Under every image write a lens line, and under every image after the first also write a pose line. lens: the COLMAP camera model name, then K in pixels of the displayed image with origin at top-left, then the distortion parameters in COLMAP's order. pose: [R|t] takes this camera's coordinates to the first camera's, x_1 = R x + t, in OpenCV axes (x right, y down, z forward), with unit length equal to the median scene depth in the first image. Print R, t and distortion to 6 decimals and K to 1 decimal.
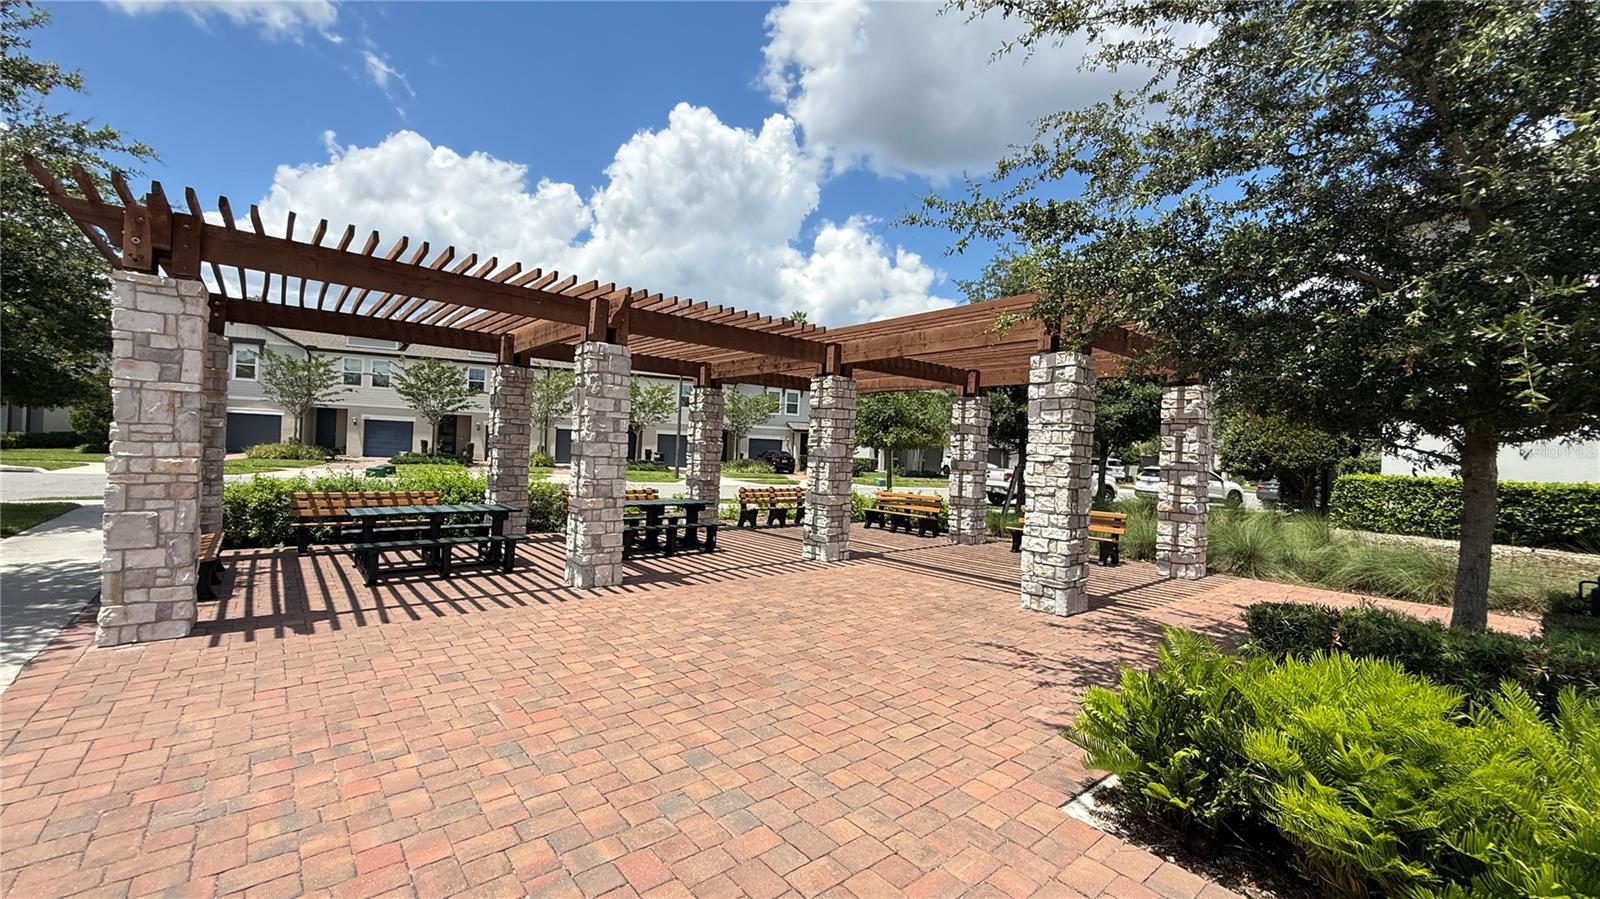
lens RADIAL K [[641.1, 0, 796.5], [0, 641.1, 447.1], [0, 0, 1]] dist [0.001583, -0.000274]
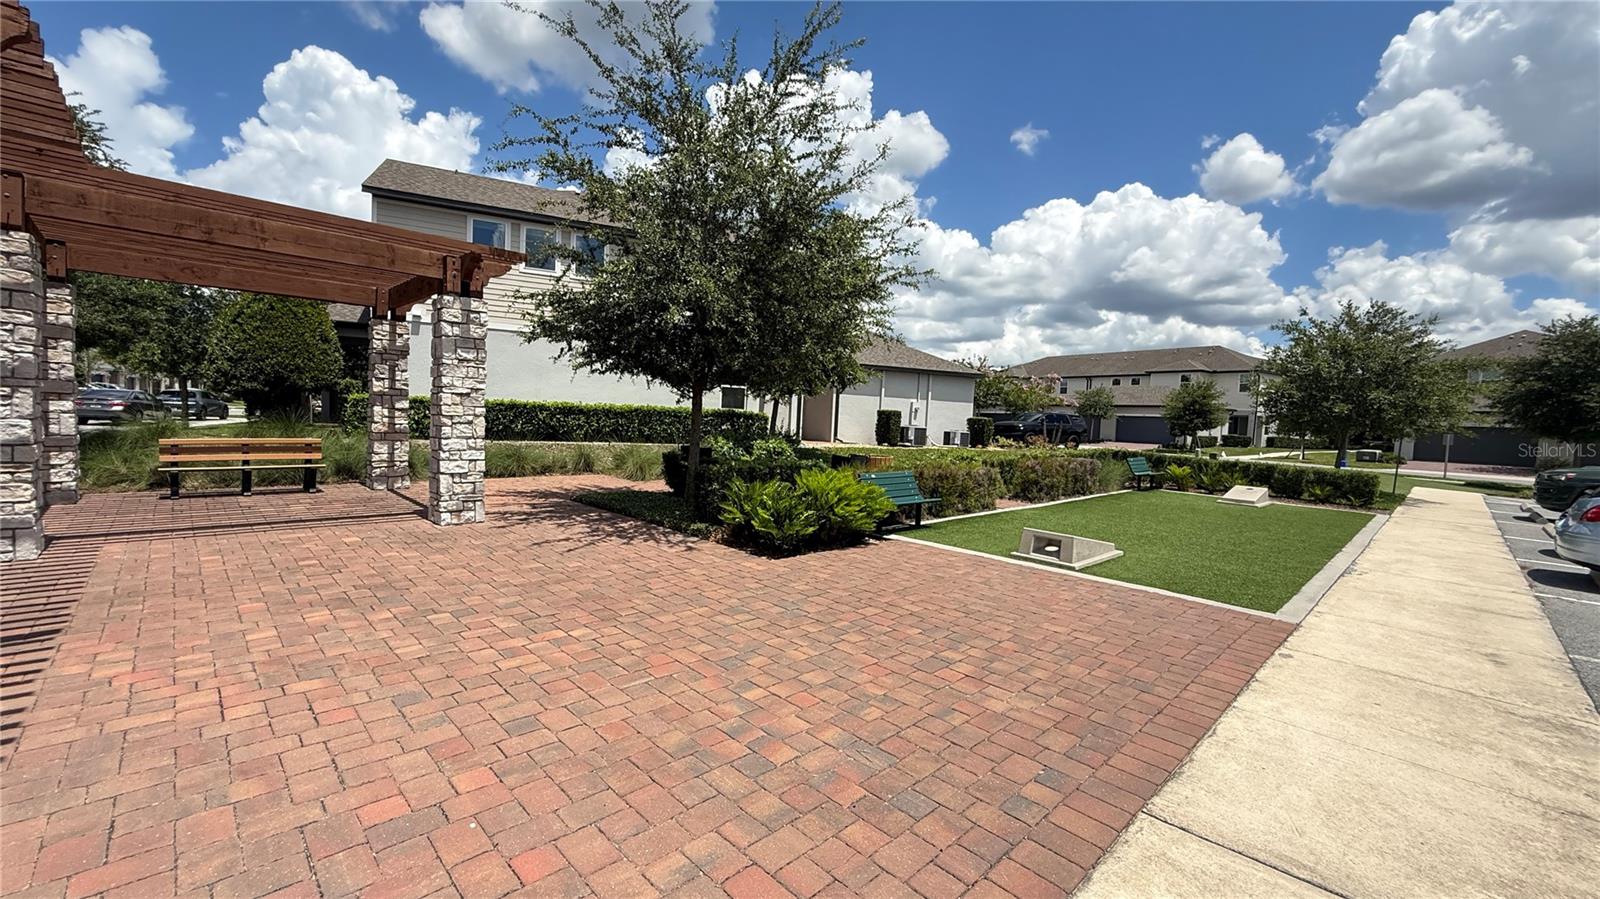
lens RADIAL K [[641.1, 0, 800.7], [0, 641.1, 443.6], [0, 0, 1]] dist [0.001583, -0.000274]
pose [[-0.085915, -0.085142, 0.992658, -0.813445], [-0.053569, 0.995295, 0.080732, -0.013020], [-0.994861, -0.046240, -0.090072, 0.511097]]
